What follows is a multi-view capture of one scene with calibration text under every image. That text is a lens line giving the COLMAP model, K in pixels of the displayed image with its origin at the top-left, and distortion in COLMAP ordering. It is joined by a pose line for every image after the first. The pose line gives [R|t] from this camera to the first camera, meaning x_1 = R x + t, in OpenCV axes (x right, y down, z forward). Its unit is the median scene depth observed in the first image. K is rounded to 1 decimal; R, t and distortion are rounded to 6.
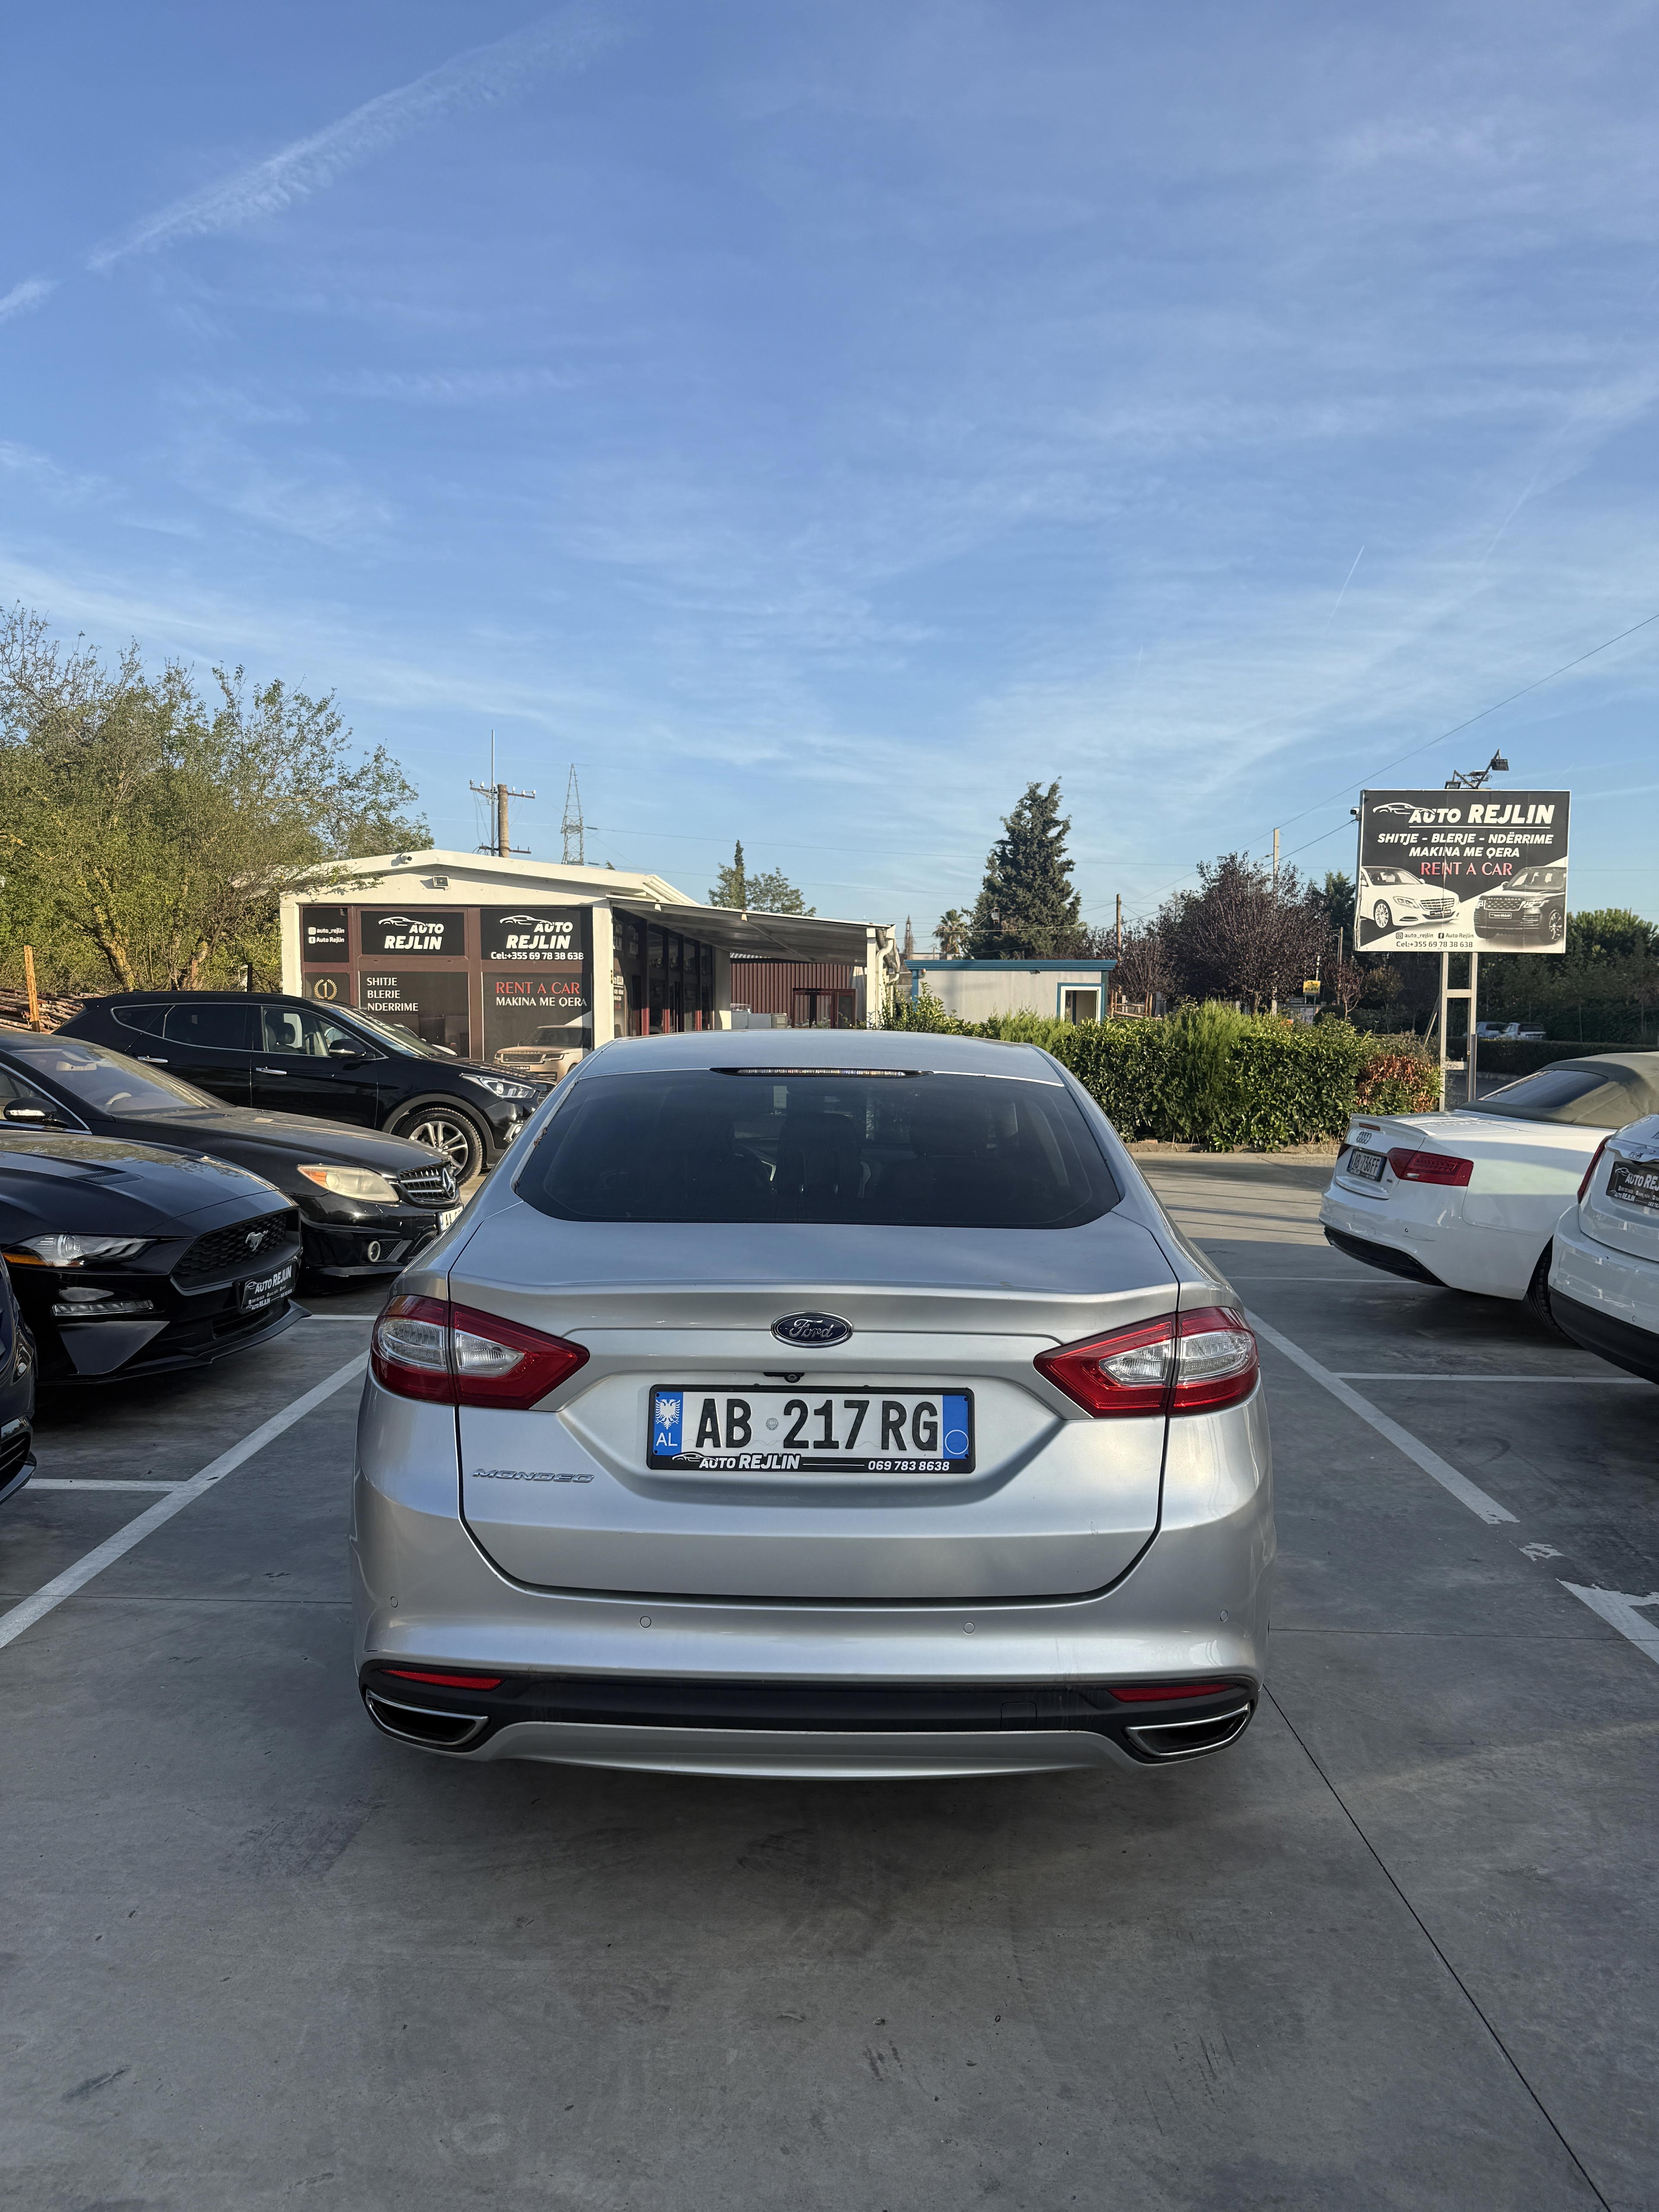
lens RADIAL K [[1572.6, 0, 834.7], [0, 1572.6, 1145.1], [0, 0, 1]] dist [0.037755, -0.057982]
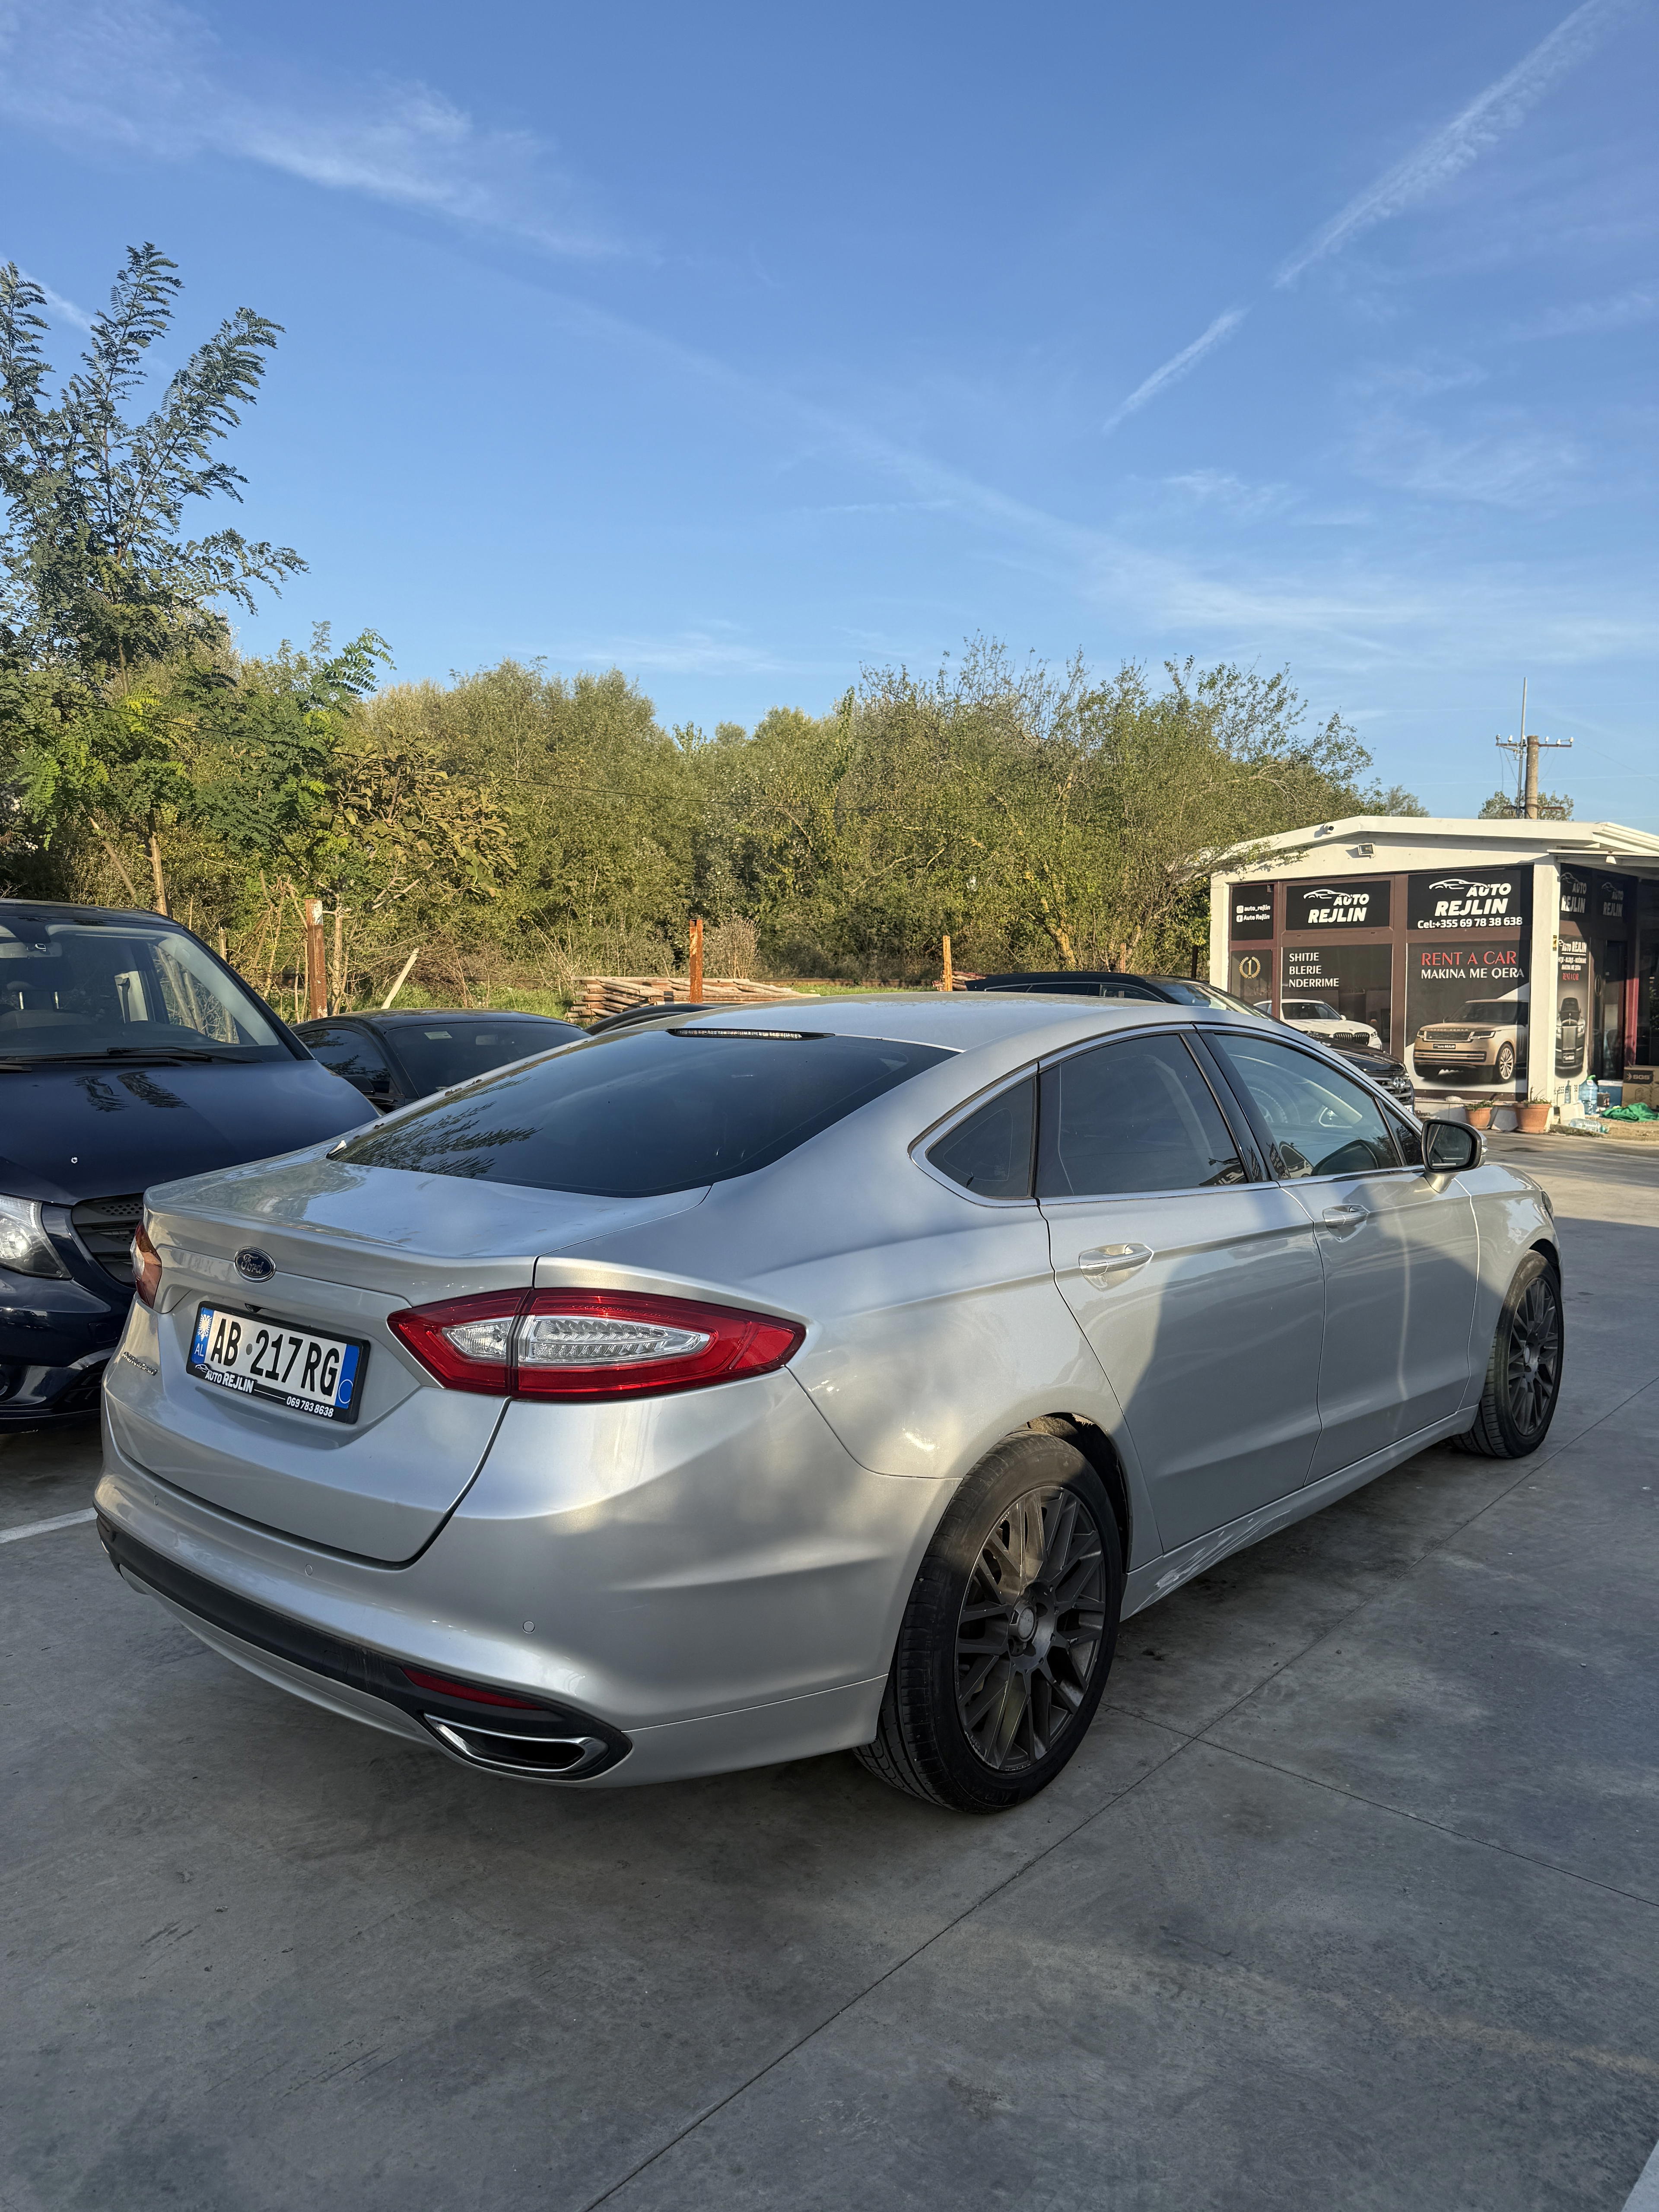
lens RADIAL K [[1572.6, 0, 790.0], [0, 1572.6, 1131.5], [0, 0, 1]] dist [0.037755, -0.057982]
pose [[0.751013, 0.043472, -0.658855, 0.125310], [-0.040870, 0.998978, 0.019327, -0.001271], [0.659021, 0.012413, 0.752022, 0.054947]]
